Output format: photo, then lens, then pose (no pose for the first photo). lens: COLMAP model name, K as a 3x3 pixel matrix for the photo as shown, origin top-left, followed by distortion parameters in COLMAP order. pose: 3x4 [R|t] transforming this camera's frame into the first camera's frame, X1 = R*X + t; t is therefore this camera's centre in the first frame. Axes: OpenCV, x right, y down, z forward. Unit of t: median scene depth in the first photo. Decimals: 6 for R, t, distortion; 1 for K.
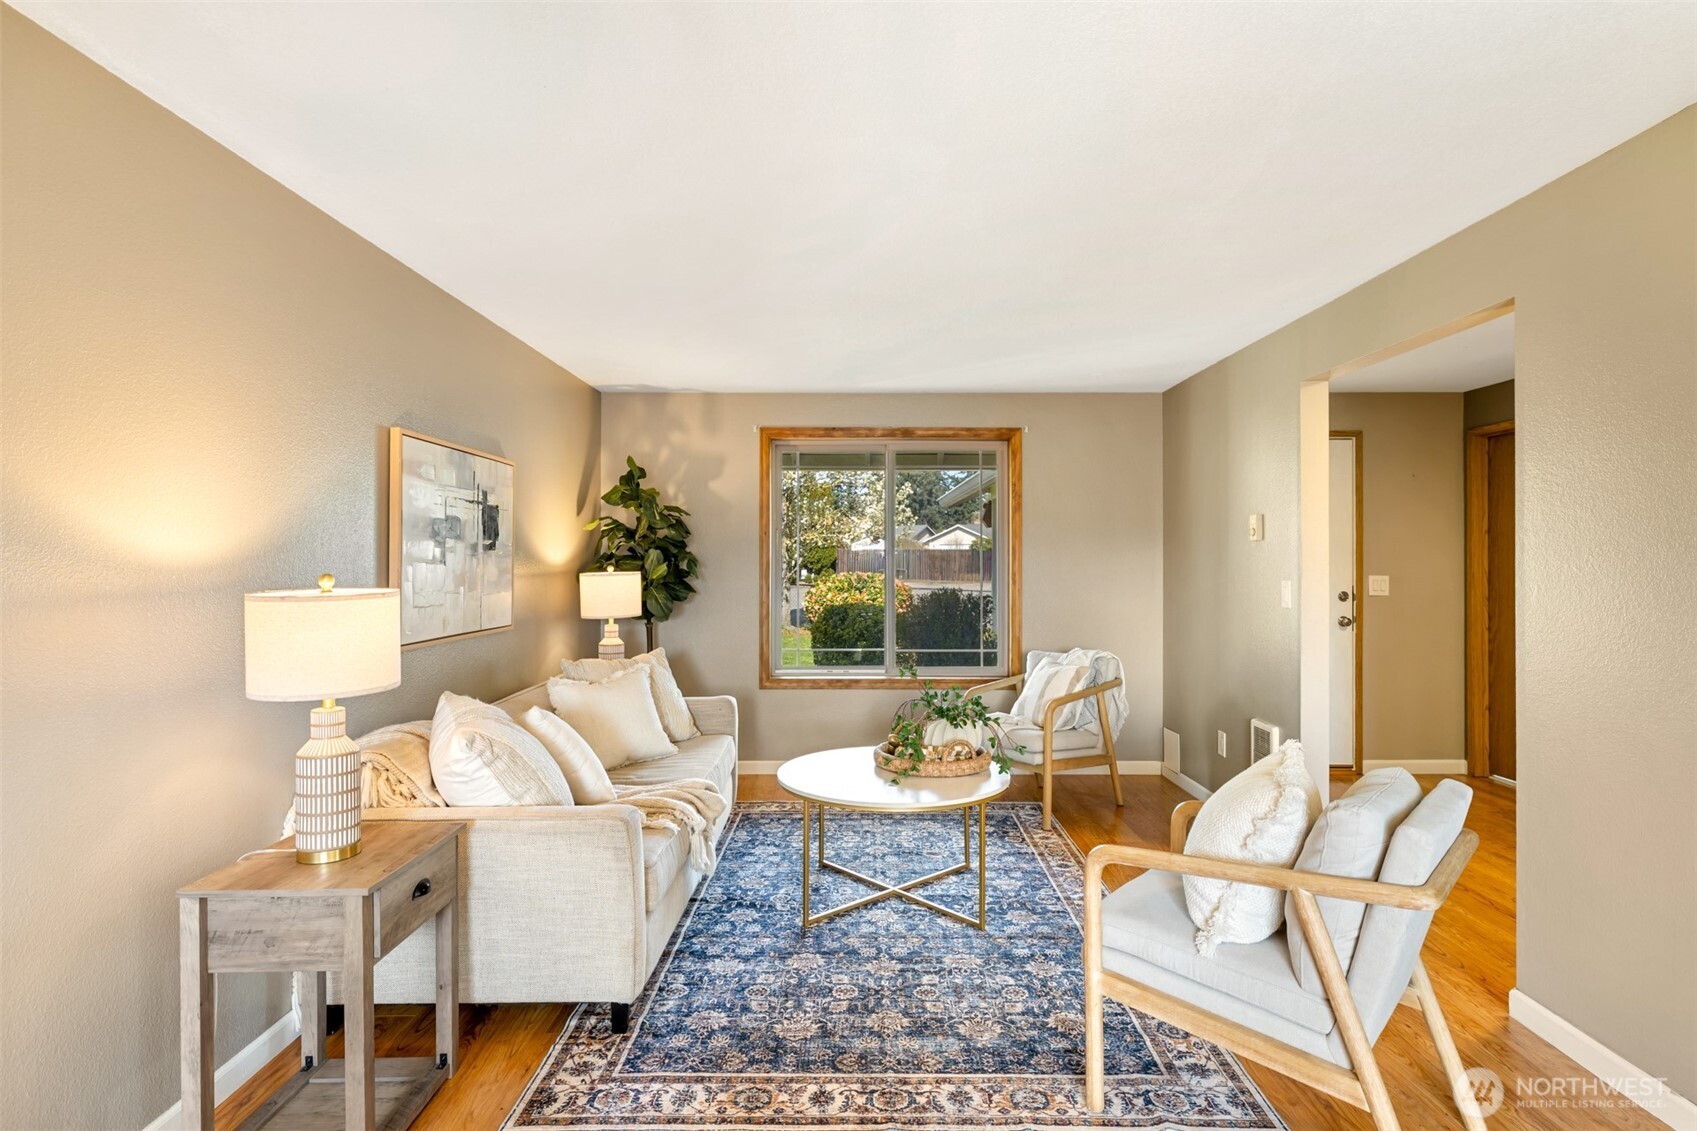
lens RADIAL K [[892.5, 0, 848.9], [0, 892.5, 565.4], [0, 0, 1]] dist [0.001155, 0.000386]
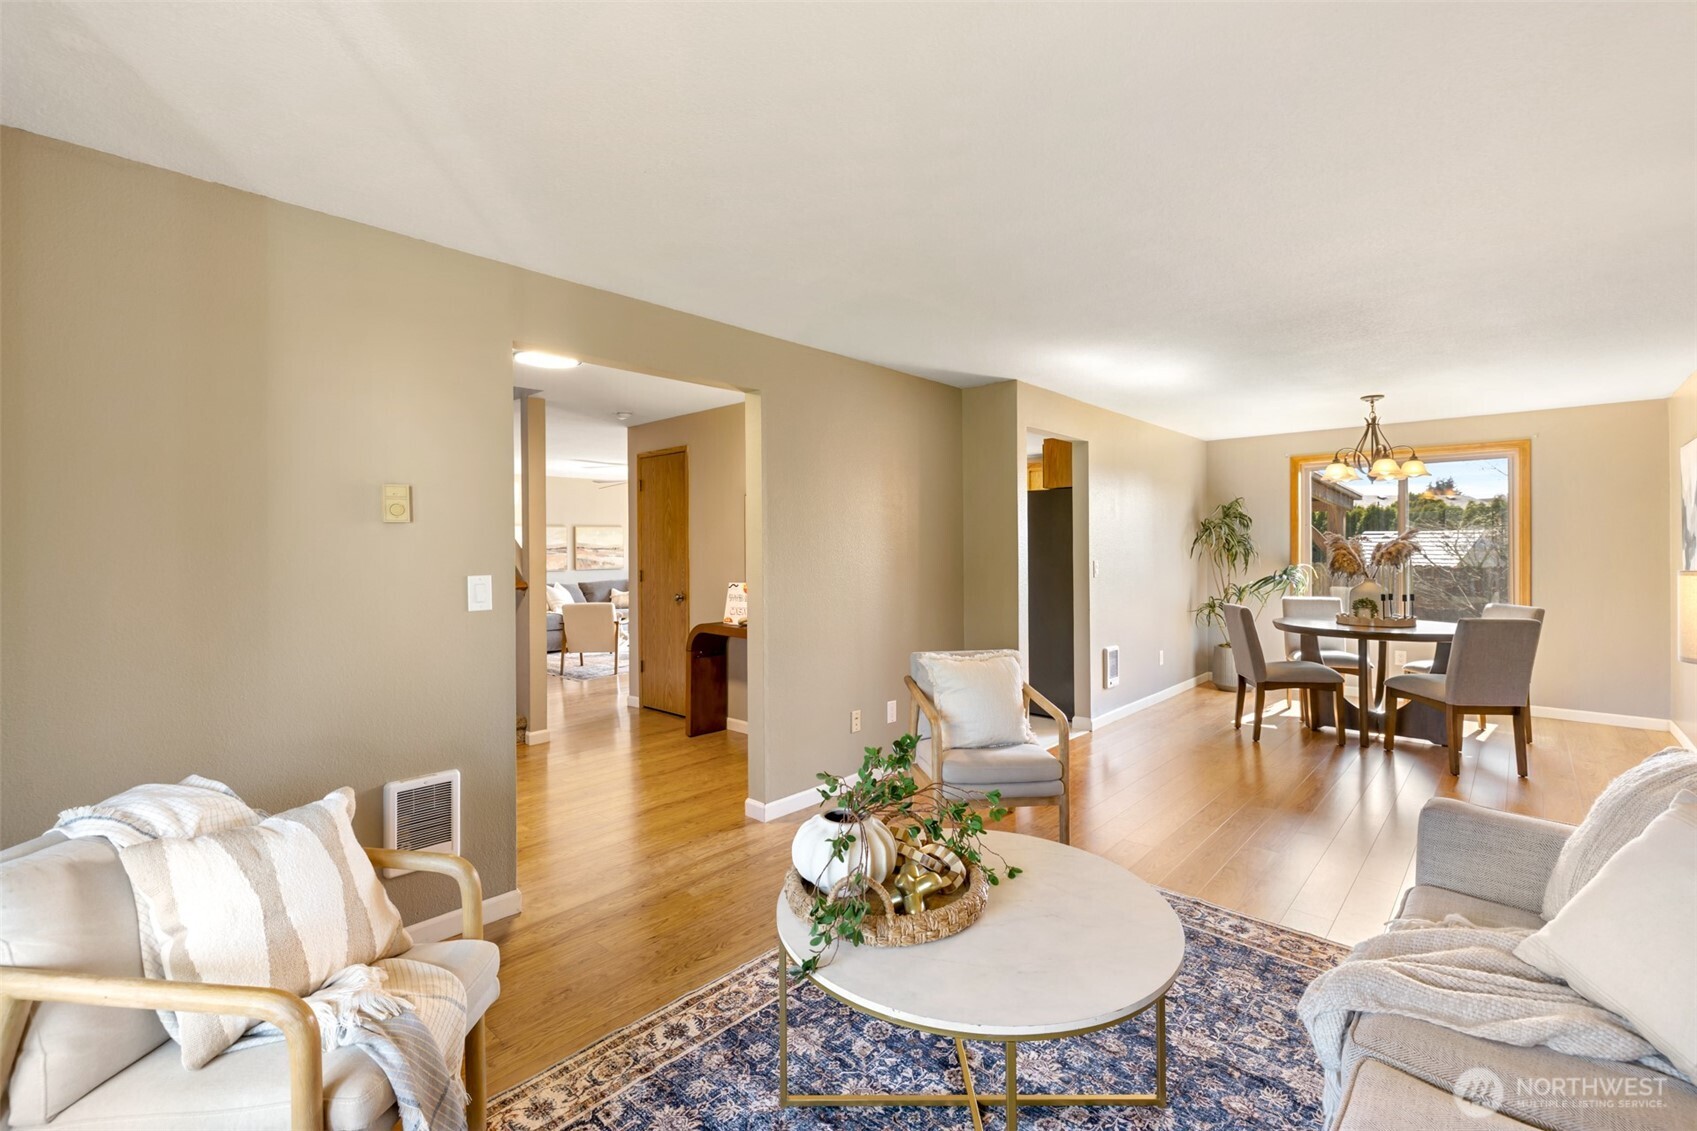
lens RADIAL K [[772.8, 0, 844.5], [0, 772.8, 559.3], [0, 0, 1]] dist [0.008627, 0.000737]
pose [[-0.756325, 0.005175, 0.654175, -0.285428], [0.012201, 0.999906, 0.006196, 0.002381], [-0.654082, 0.012668, -0.756318, 1.830636]]
